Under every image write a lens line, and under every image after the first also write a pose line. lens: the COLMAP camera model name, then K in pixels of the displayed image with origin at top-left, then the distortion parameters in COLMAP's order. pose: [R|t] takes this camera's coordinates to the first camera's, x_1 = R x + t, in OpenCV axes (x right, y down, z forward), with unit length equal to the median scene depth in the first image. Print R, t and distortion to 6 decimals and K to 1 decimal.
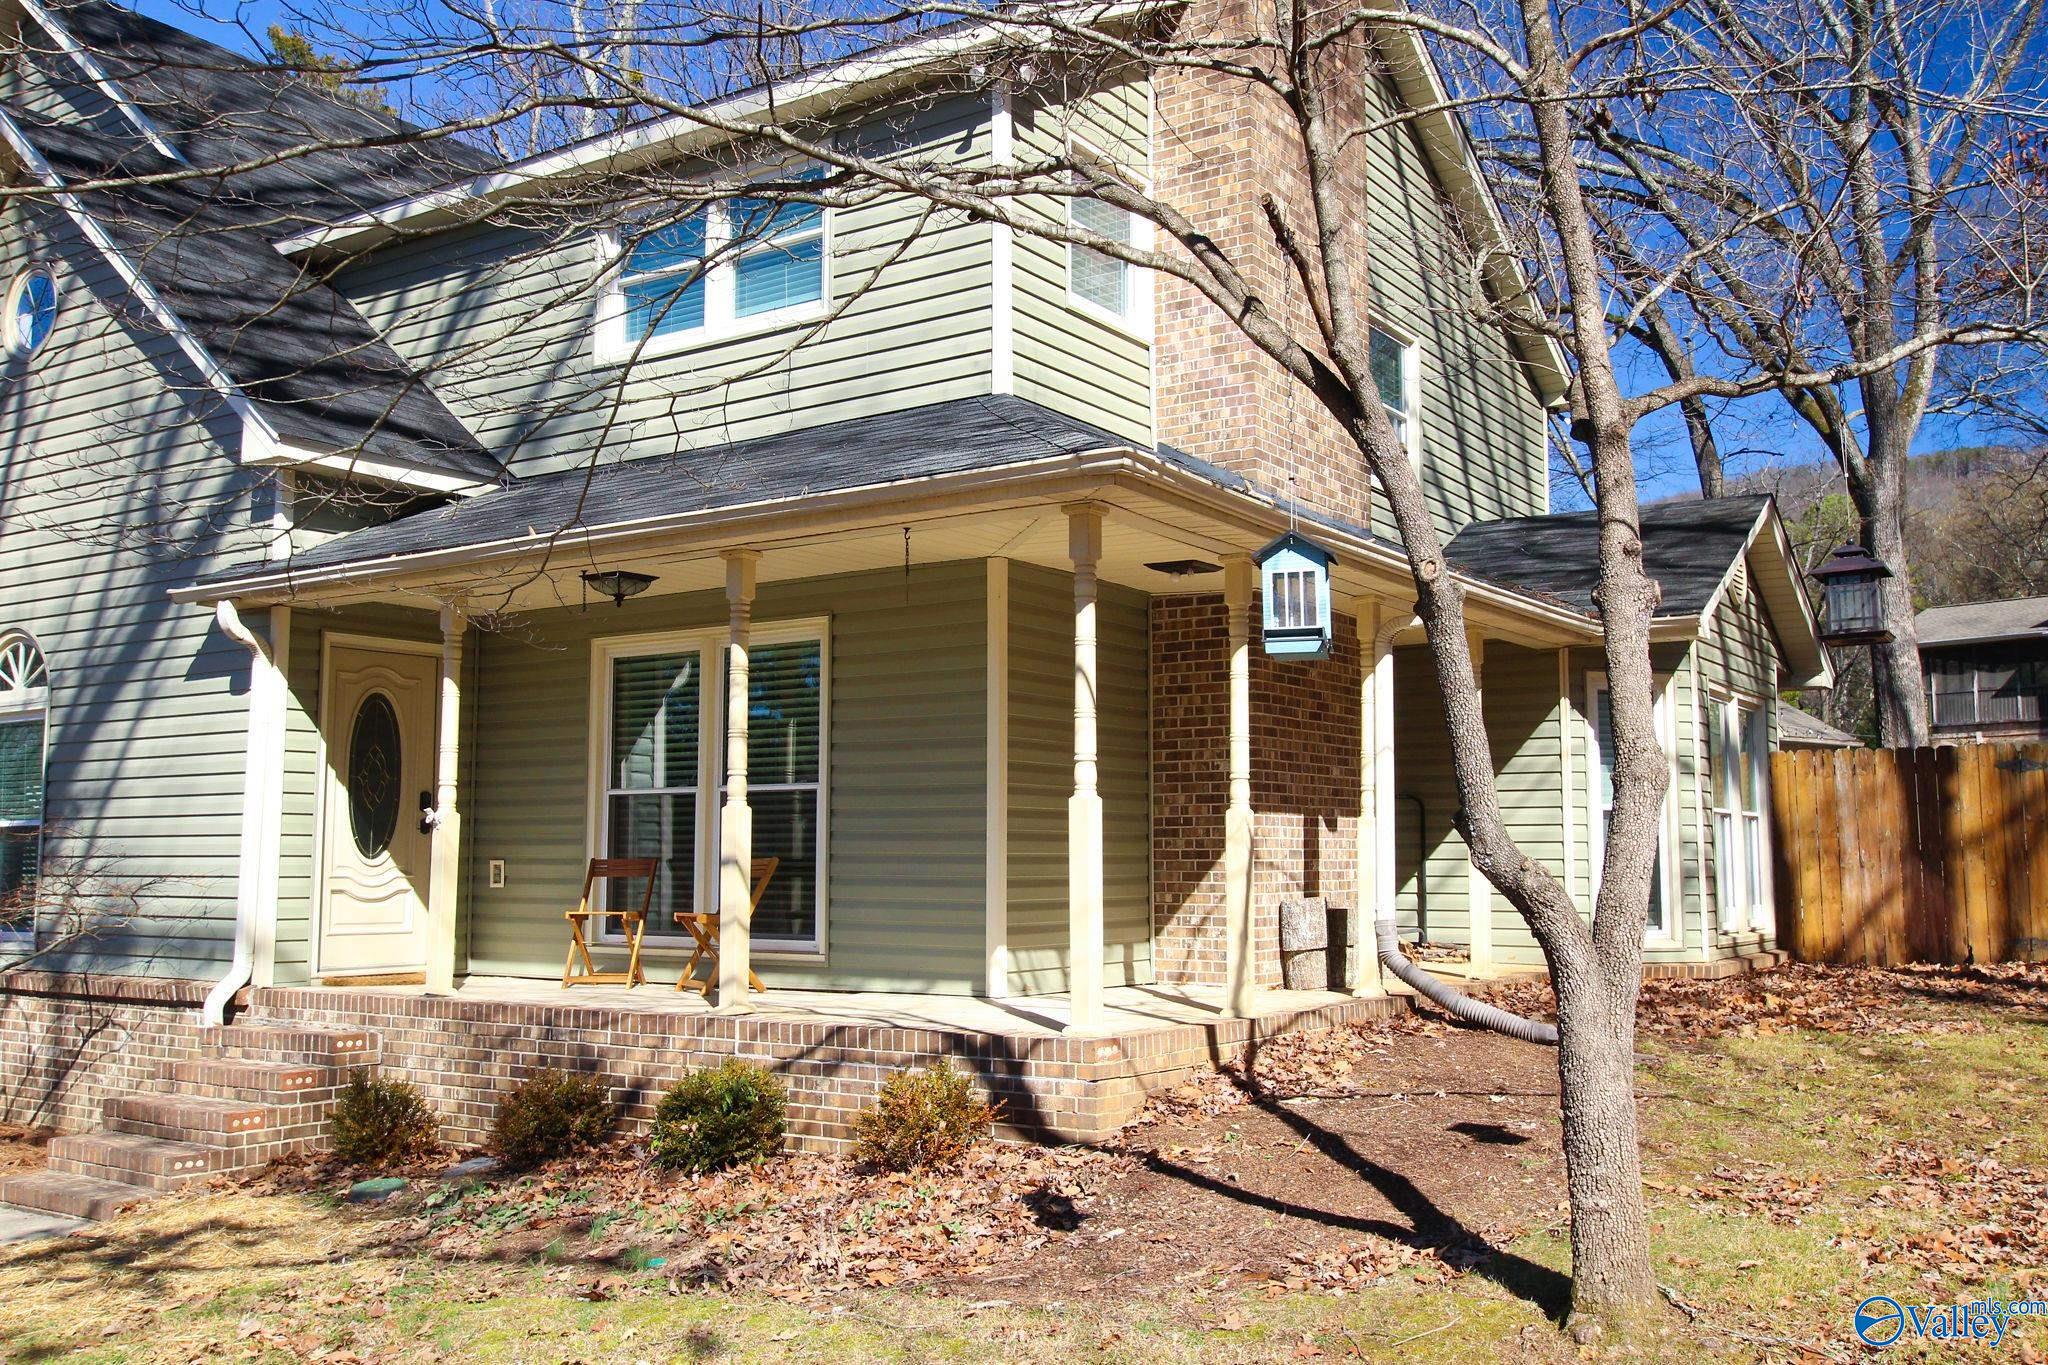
lens RADIAL K [[1886.7, 0, 1014.1], [0, 1886.7, 683.8], [0, 0, 1]] dist [-0.014966, -0.002294]
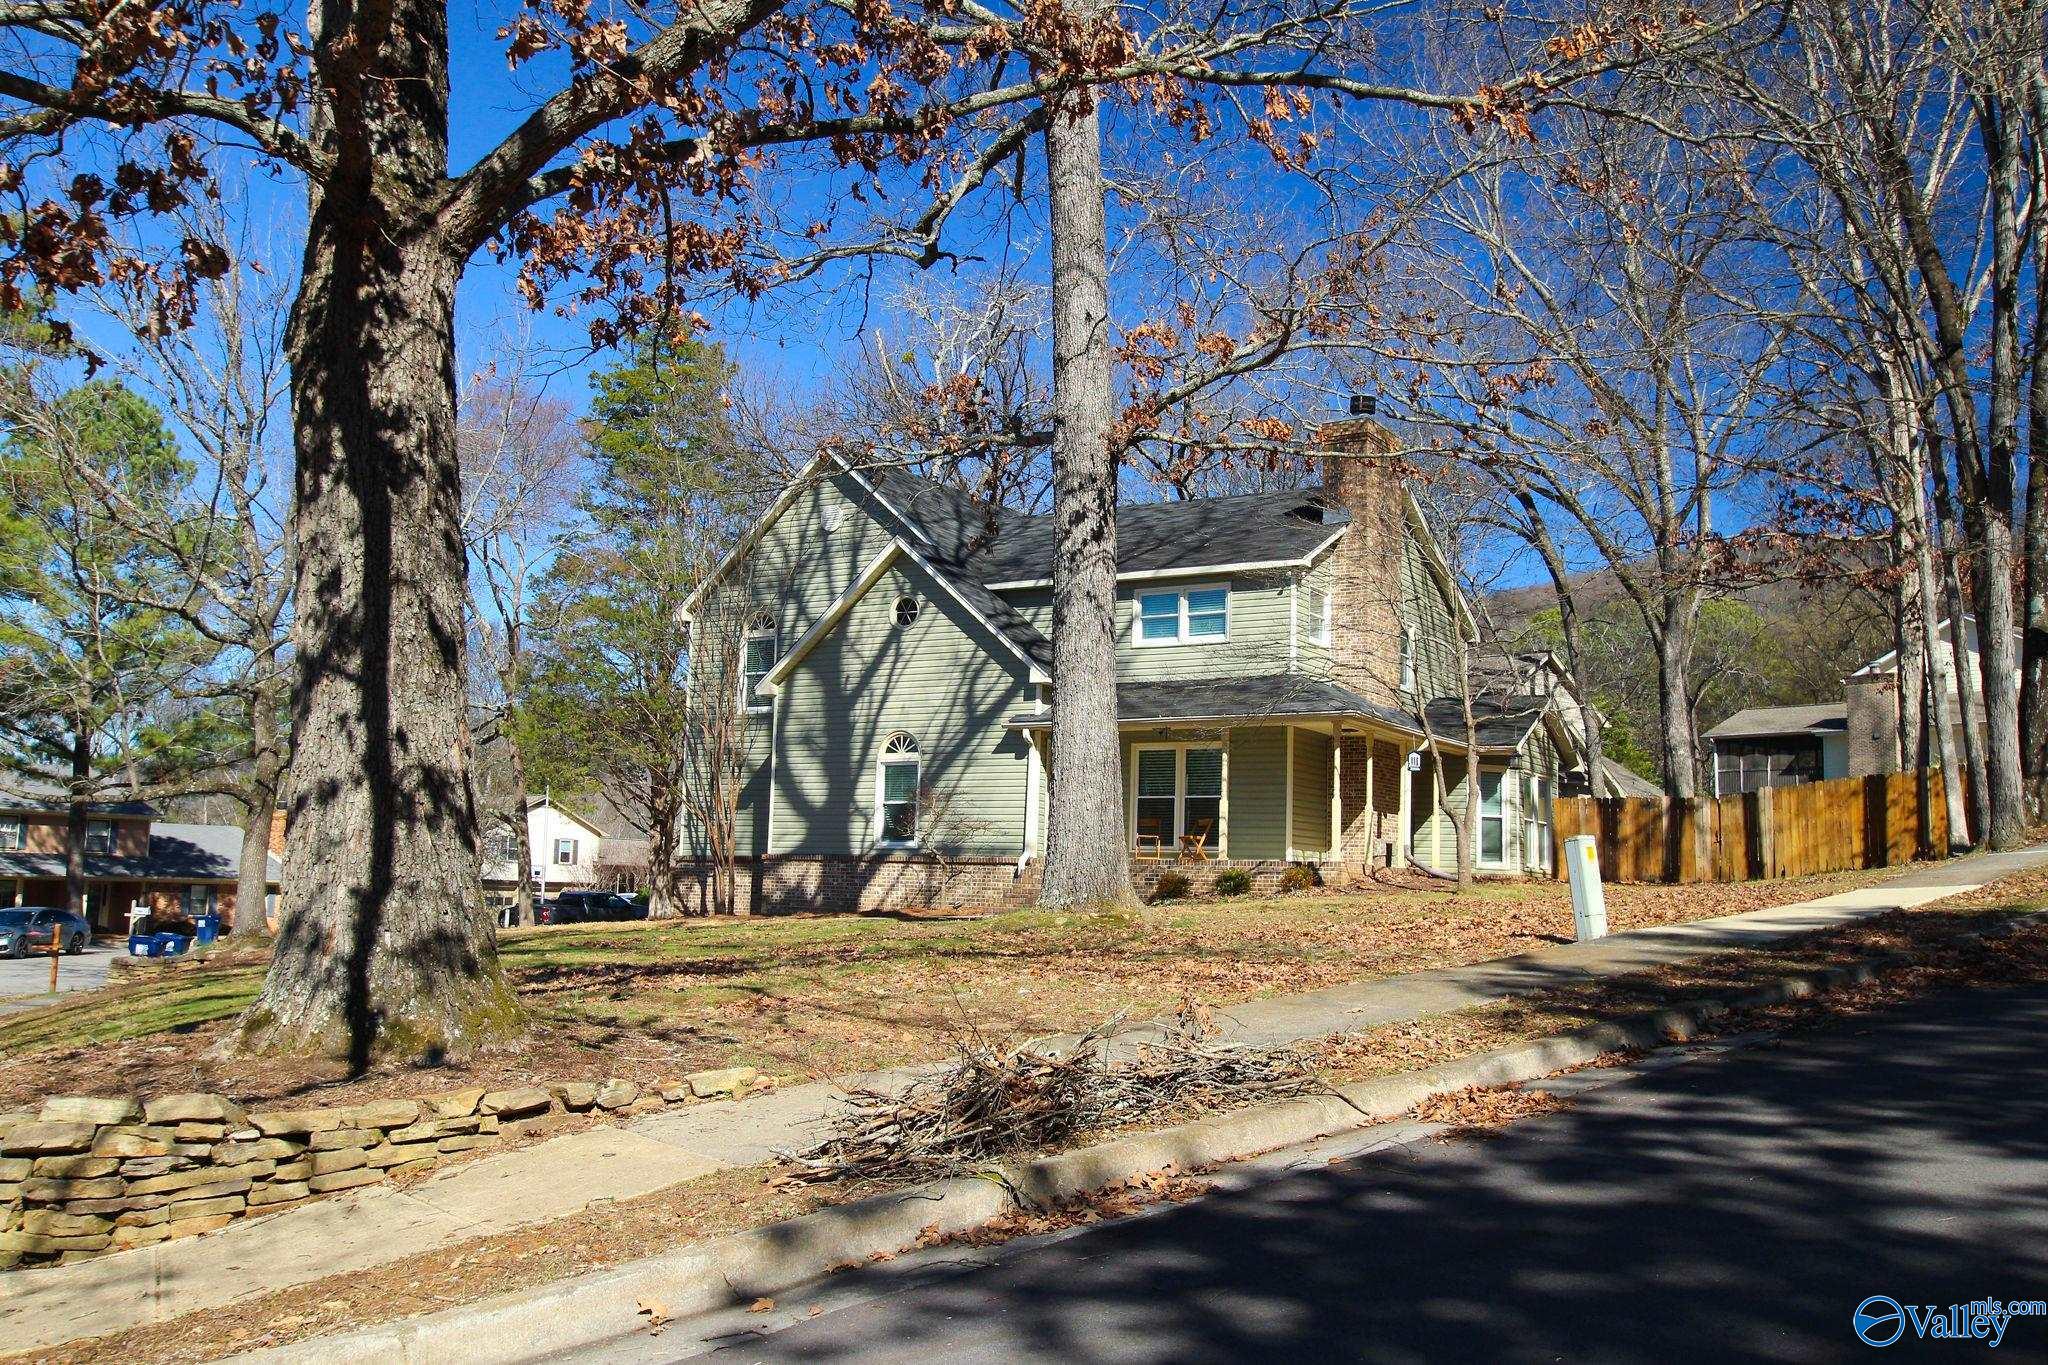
lens RADIAL K [[1886.7, 0, 1033.4], [0, 1886.7, 679.8], [0, 0, 1]] dist [-0.014966, -0.002294]
pose [[0.998424, 0.033167, 0.045282, -0.503805], [-0.031970, 0.999126, -0.026920, -0.038304], [-0.046135, 0.025430, 0.998611, -1.856625]]
